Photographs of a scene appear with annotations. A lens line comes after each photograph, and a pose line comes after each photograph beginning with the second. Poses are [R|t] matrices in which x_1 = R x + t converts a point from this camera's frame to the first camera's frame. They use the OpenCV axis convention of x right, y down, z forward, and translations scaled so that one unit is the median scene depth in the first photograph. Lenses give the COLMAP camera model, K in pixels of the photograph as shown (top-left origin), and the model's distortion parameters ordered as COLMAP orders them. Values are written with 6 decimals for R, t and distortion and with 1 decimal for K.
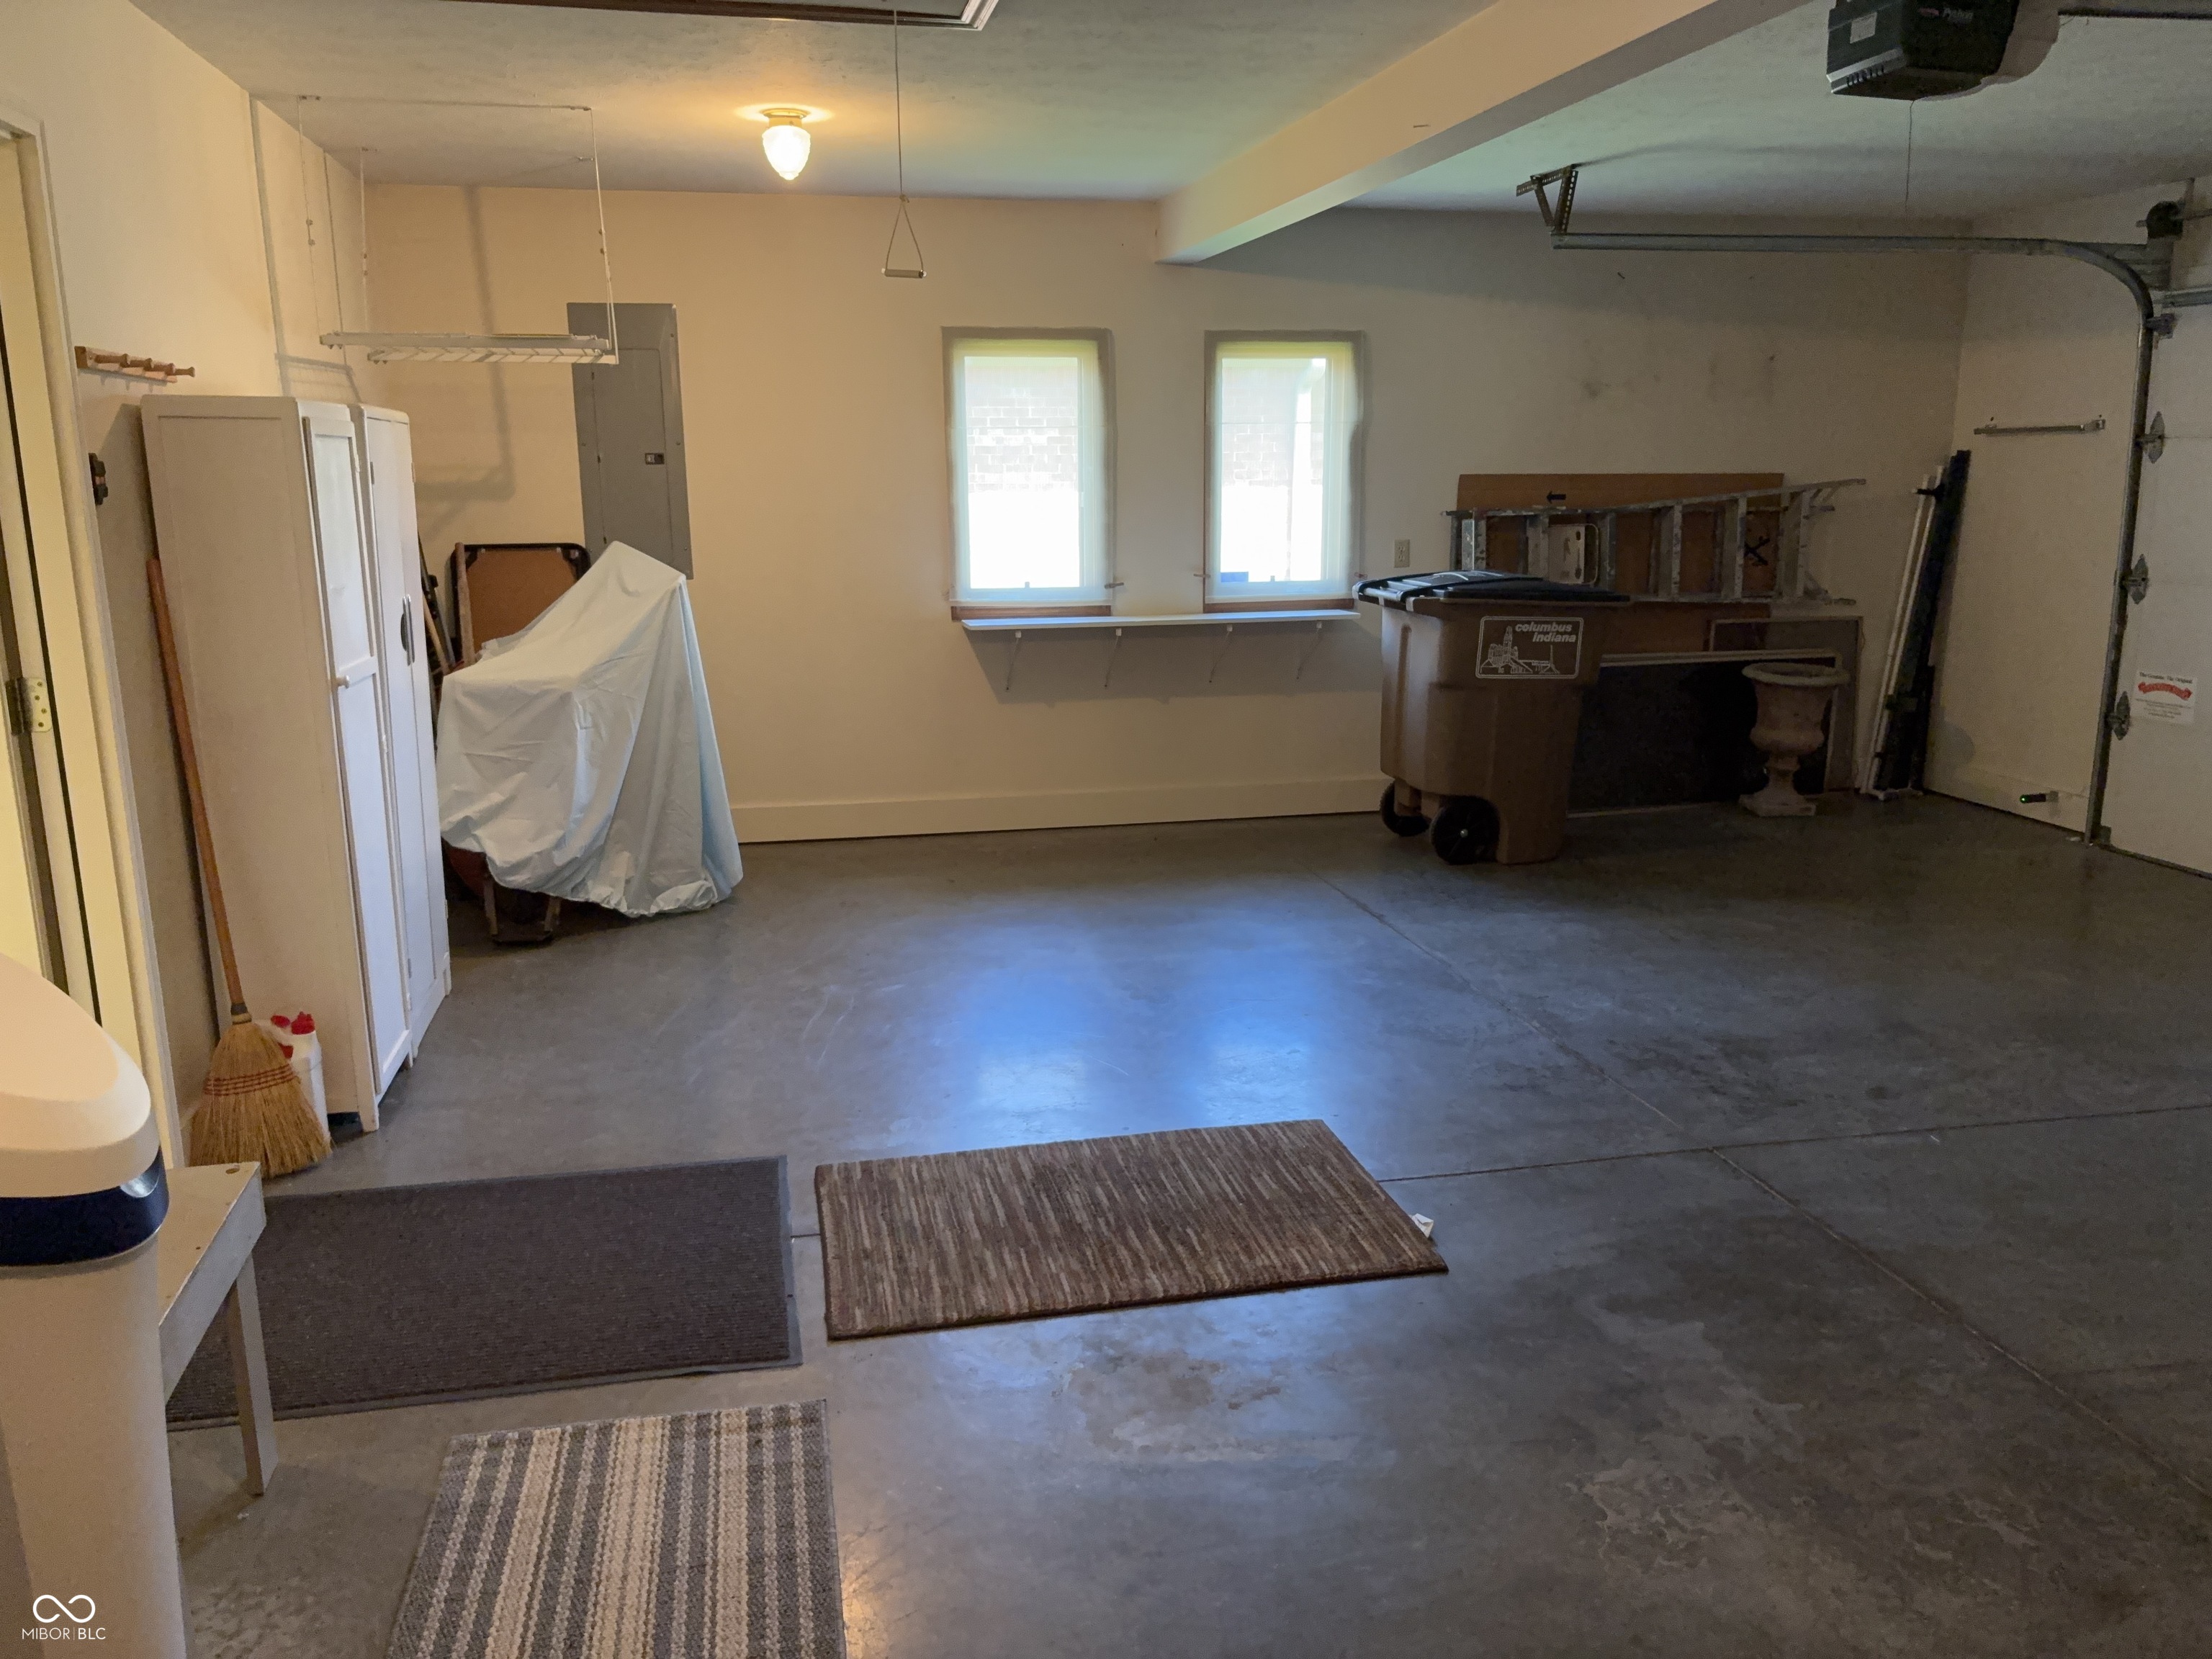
lens RADIAL K [[1689.5, 0, 1081.1], [0, 1689.5, 839.8], [0, 0, 1]] dist [0.046074, -0.066212]
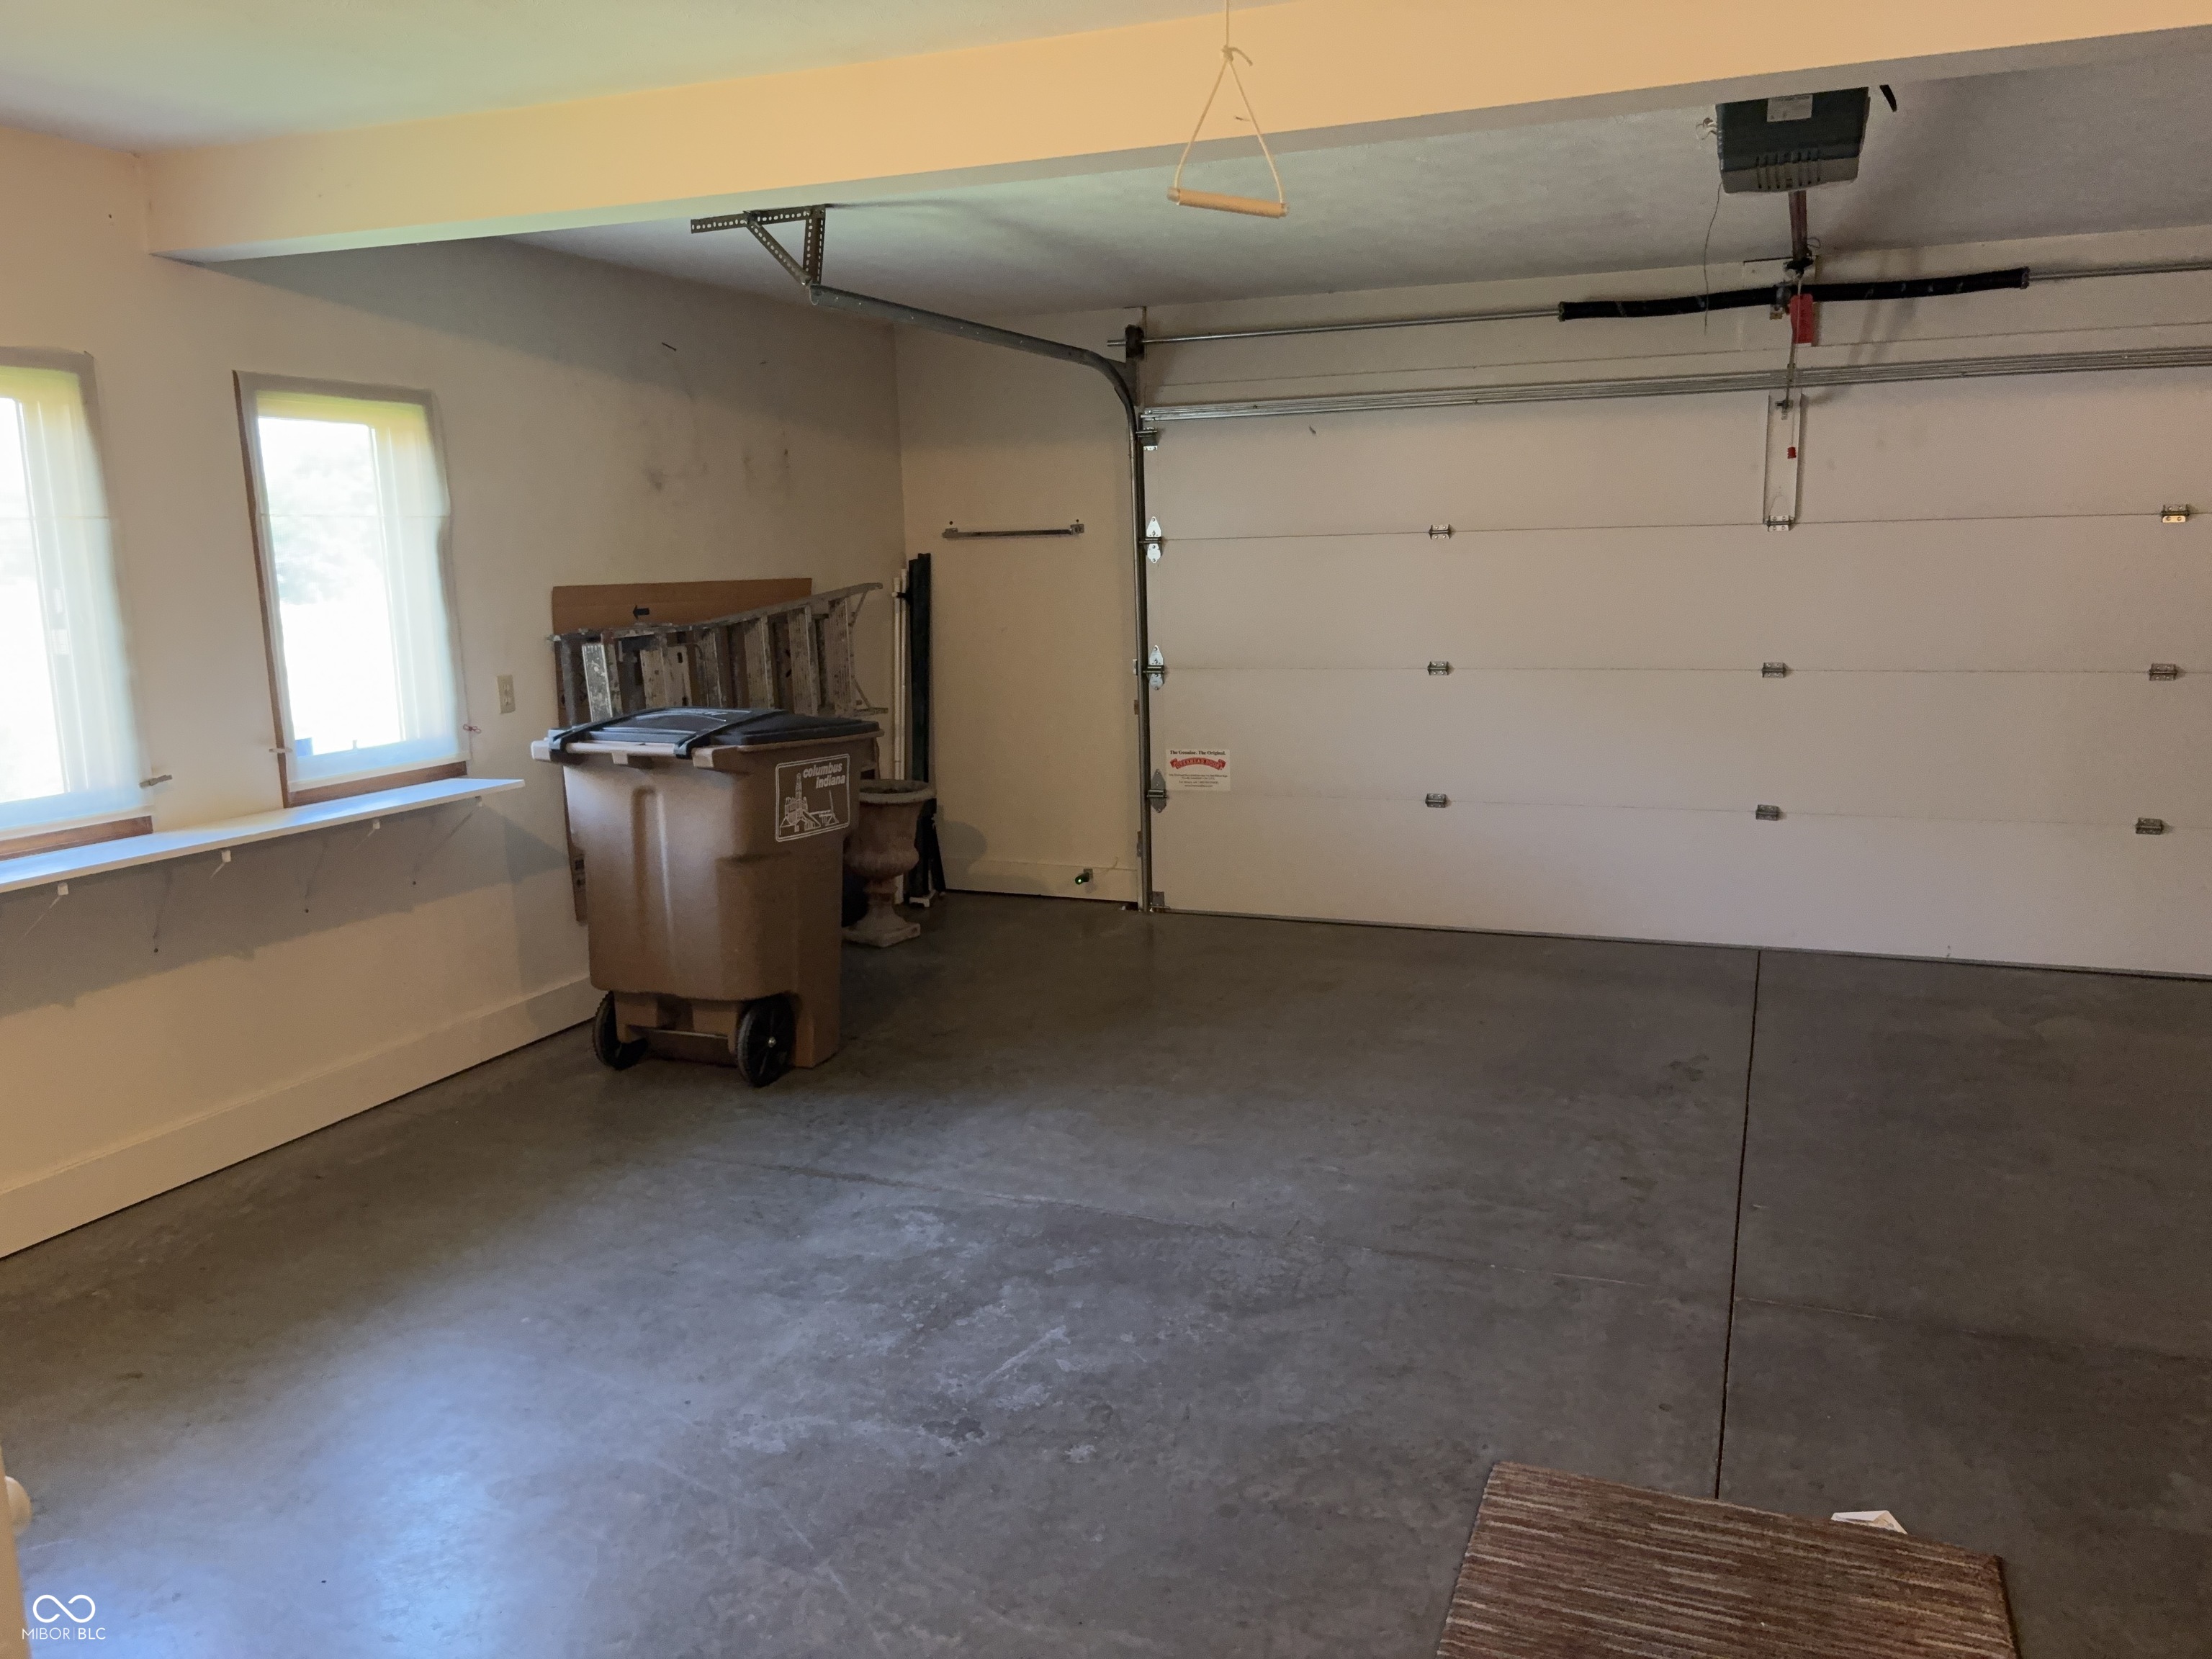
lens RADIAL K [[1689.5, 0, 1115.9], [0, 1689.5, 847.4], [0, 0, 1]] dist [0.046074, -0.066212]
pose [[0.549829, -0.150560, 0.821596, -0.302109], [0.197485, 0.979165, 0.047274, -0.094169], [-0.811596, 0.136261, 0.568107, 0.410194]]
